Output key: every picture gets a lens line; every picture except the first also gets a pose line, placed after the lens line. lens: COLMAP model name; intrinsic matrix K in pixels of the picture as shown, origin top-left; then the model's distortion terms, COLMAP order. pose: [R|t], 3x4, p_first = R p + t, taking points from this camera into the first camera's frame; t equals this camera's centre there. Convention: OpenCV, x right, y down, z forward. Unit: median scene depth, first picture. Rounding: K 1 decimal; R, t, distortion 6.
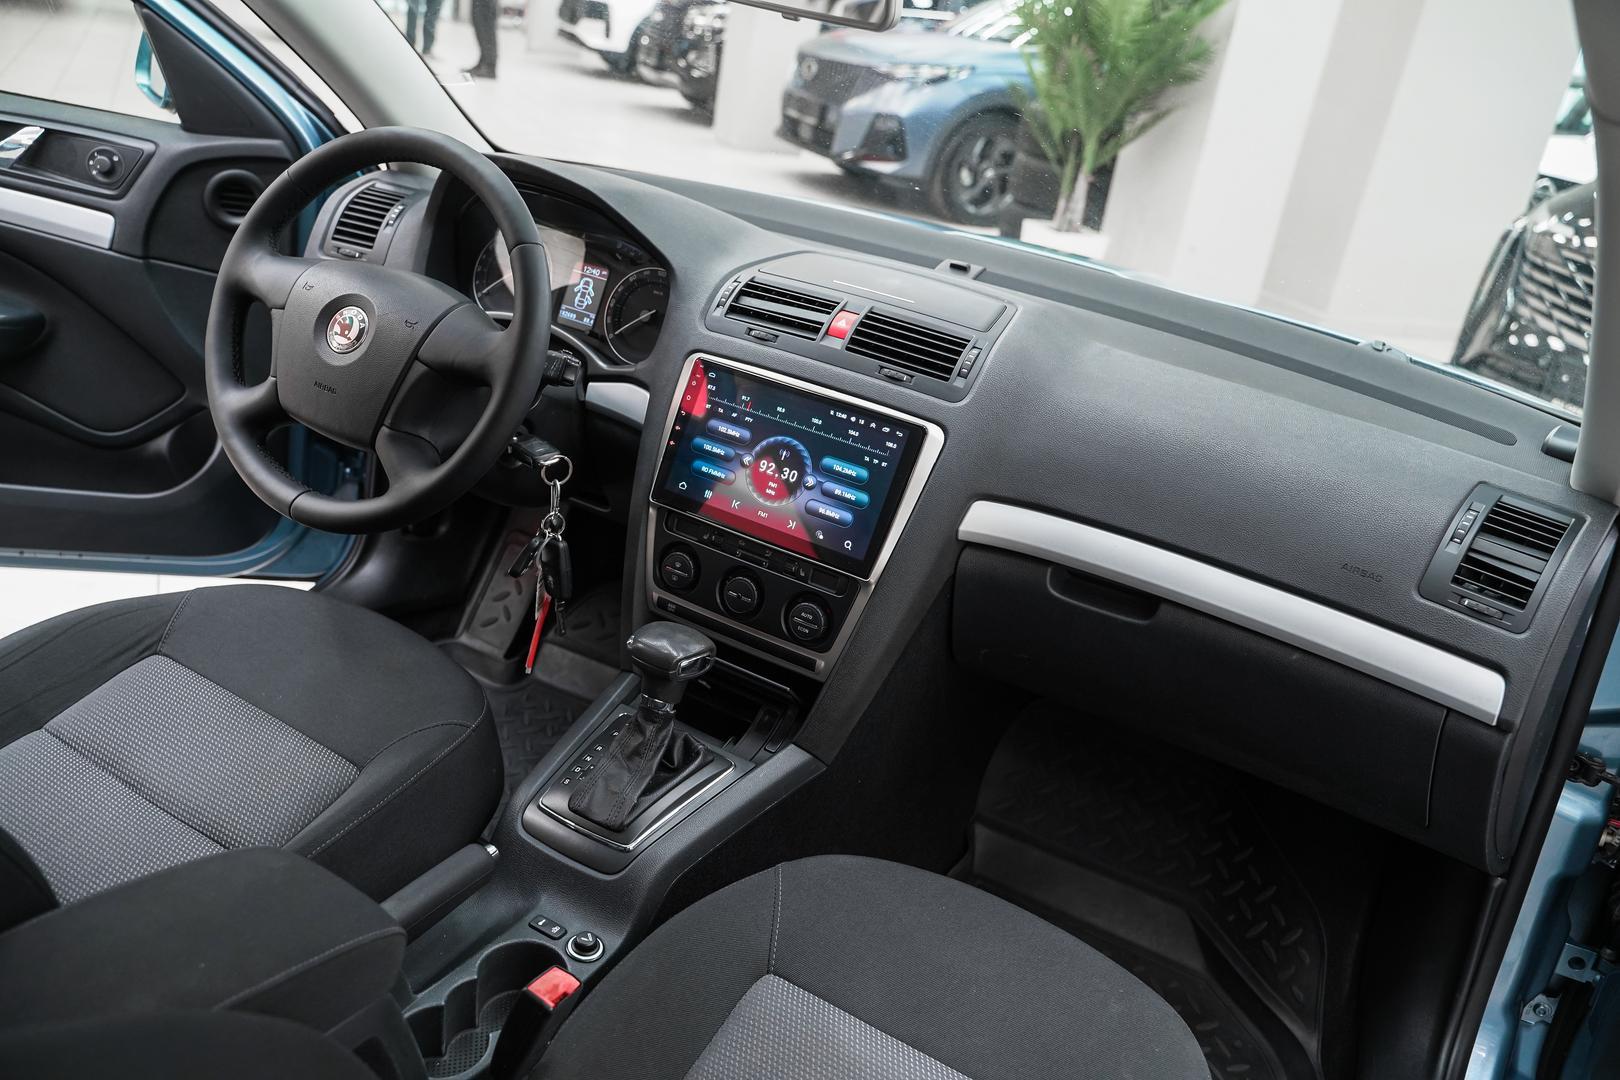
lens RADIAL K [[1295.4, 0, 810.7], [0, 1295.4, 547.6], [0, 0, 1]] dist [-0.025194, 0.023150]
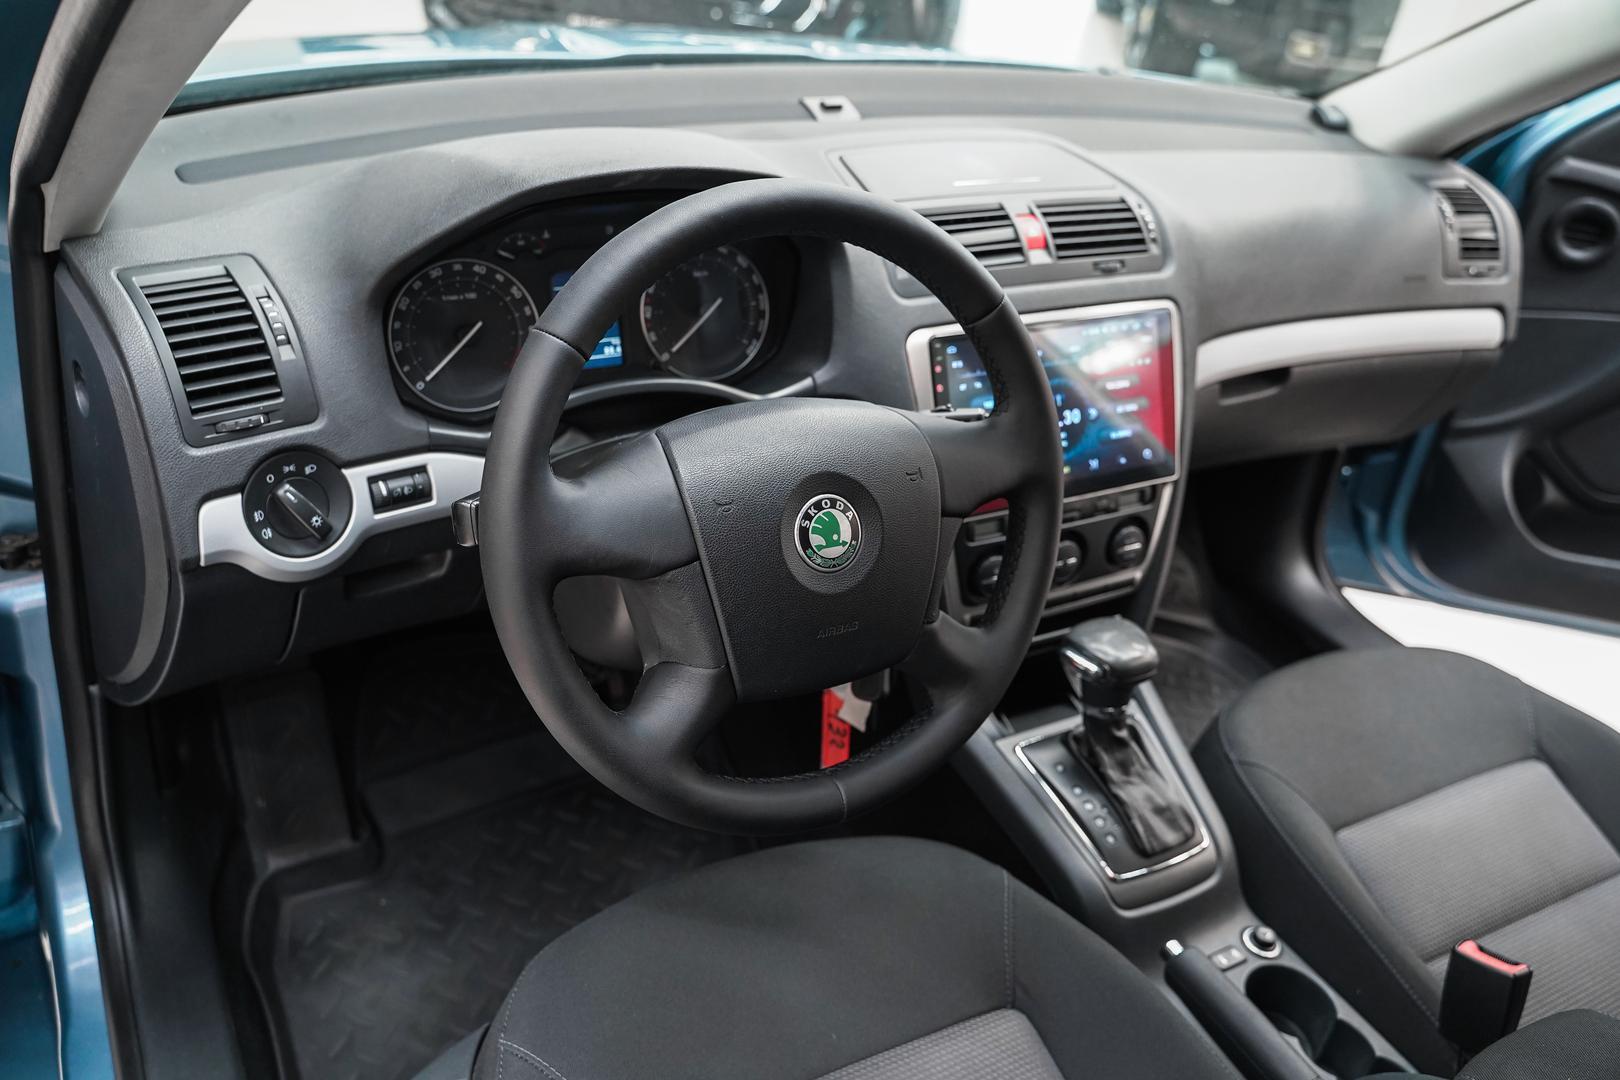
lens RADIAL K [[1295.4, 0, 810.4], [0, 1295.4, 543.4], [0, 0, 1]] dist [-0.025194, 0.023150]
pose [[0.532066, -0.523277, 0.665648, -0.724063], [0.310879, 0.851989, 0.421271, -0.398697], [-0.787566, -0.017209, 0.615990, 0.573185]]
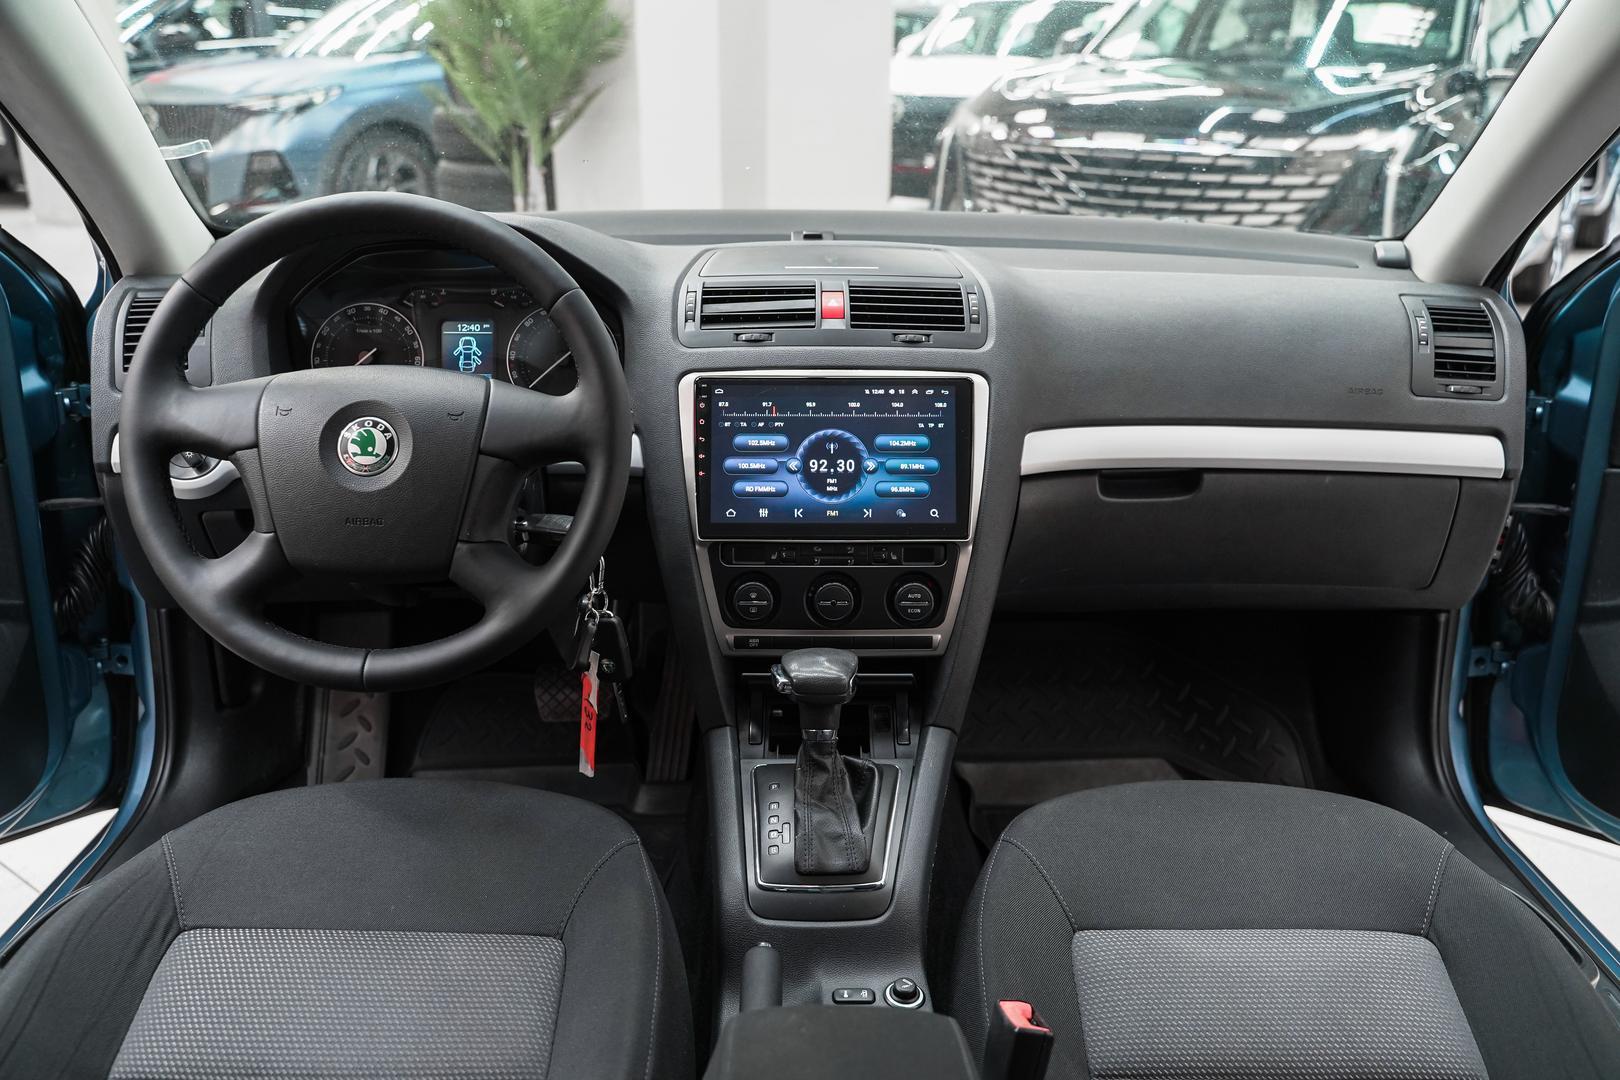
lens RADIAL K [[1295.4, 0, 823.6], [0, 1295.4, 543.9], [0, 0, 1]] dist [-0.025194, 0.023150]
pose [[0.851350, -0.312442, 0.421406, -0.440484], [0.312253, 0.947303, 0.071525, -0.072690], [-0.421546, 0.070693, 0.904047, 0.133961]]
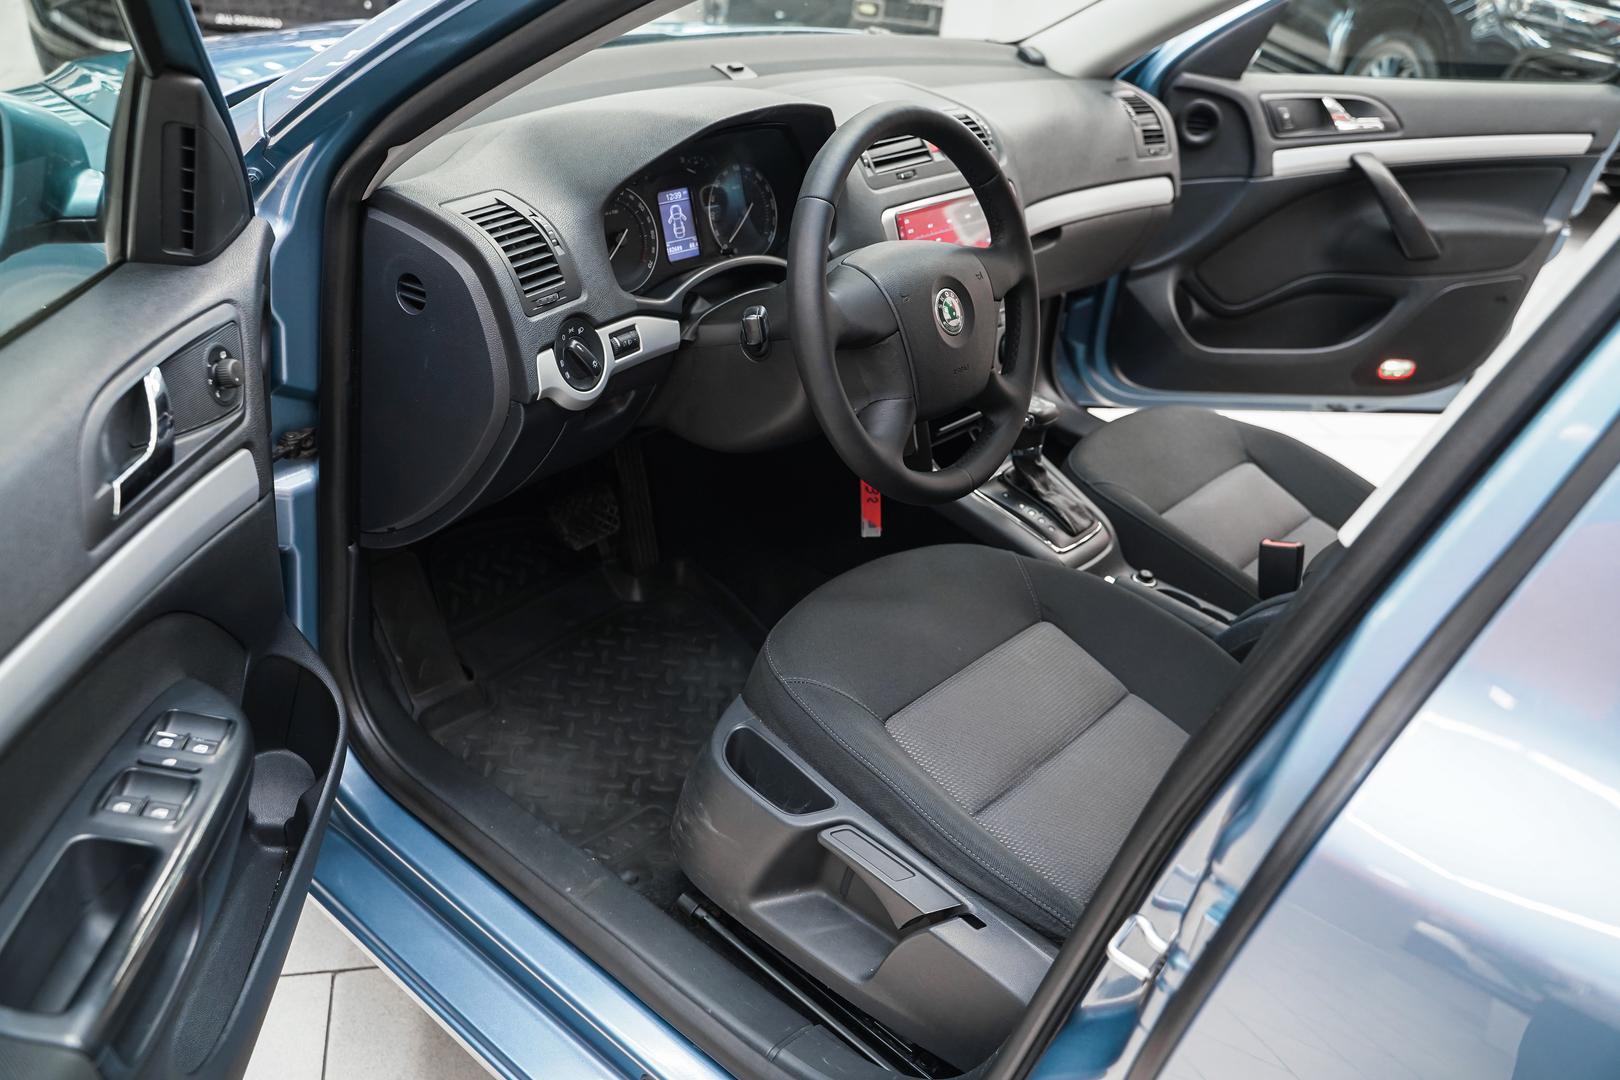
lens RADIAL K [[1295.4, 0, 822.7], [0, 1295.4, 537.9], [0, 0, 1]] dist [-0.025194, 0.023150]
pose [[0.195922, -0.600437, 0.775300, -1.202119], [0.305643, 0.788629, 0.533523, -0.568176], [-0.931771, 0.132436, 0.338030, 0.707730]]
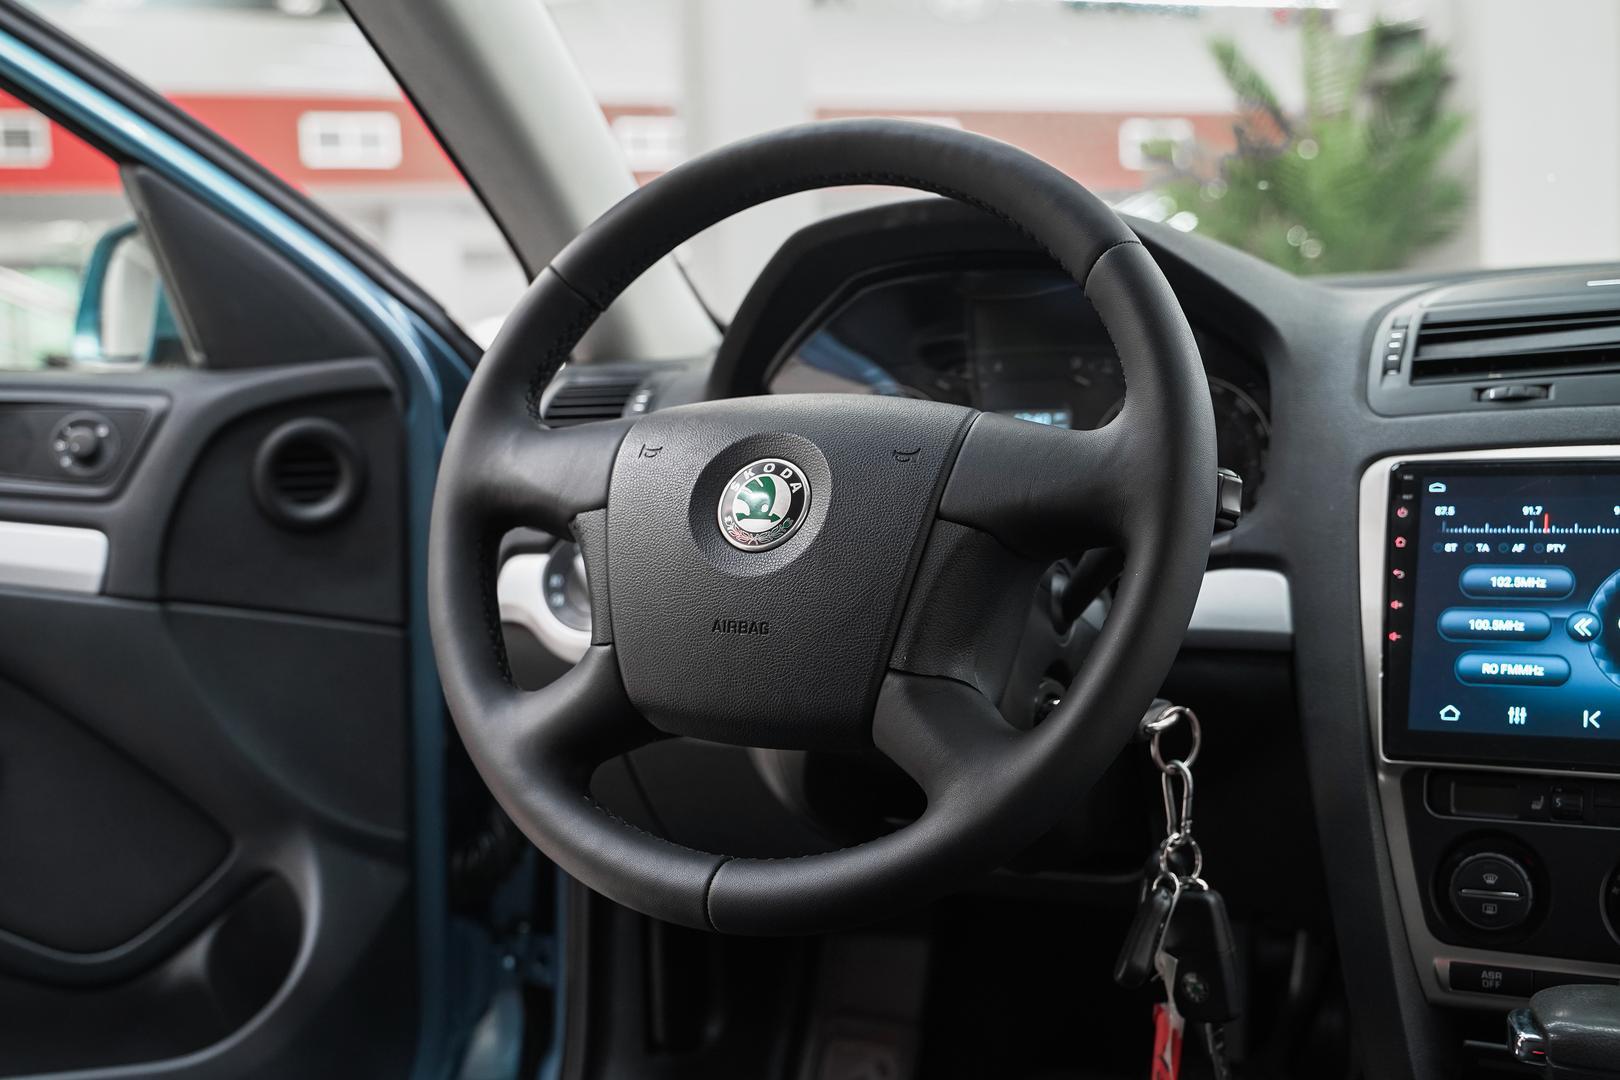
lens RADIAL K [[1903.8, 0, 813.7], [0, 1903.8, 531.1], [0, 0, 1]] dist [0.005409, 0.000000]
pose [[0.979064, -0.201943, 0.025561, -0.332990], [0.200298, 0.933402, -0.297729, 0.051691], [0.036265, 0.296615, 0.954308, 0.300751]]
